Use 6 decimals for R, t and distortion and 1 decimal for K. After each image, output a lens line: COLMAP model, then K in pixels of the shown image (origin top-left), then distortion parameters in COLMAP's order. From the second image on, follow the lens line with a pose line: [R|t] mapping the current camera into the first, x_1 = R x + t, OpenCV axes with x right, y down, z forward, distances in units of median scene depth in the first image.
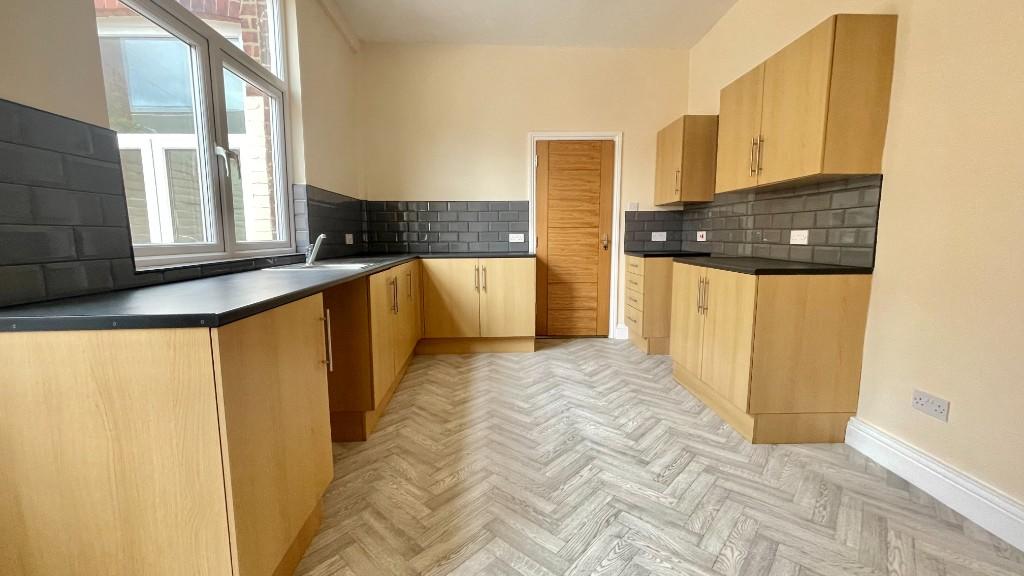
lens RADIAL K [[412.6, 0, 512.0], [0, 412.6, 288.0], [0, 0, 1]] dist [-0.000540, -0.000103]
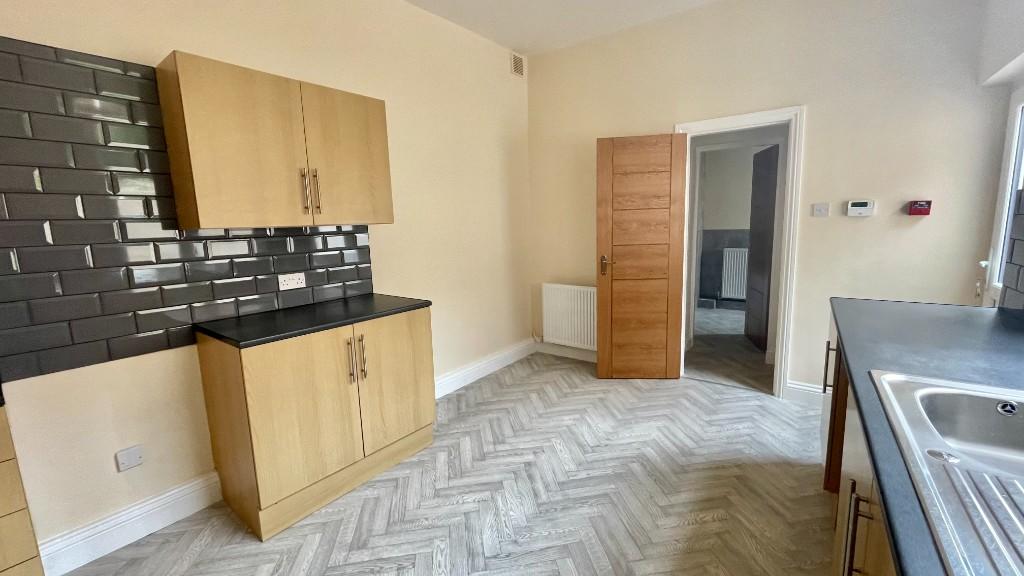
lens RADIAL K [[412.6, 0, 512.0], [0, 412.6, 288.0], [0, 0, 1]] dist [-0.000540, -0.000103]
pose [[-0.777440, -0.070765, 0.624963, -0.356352], [0.112438, 0.962007, 0.248799, -0.372445], [-0.618825, 0.263696, -0.739946, 1.815564]]
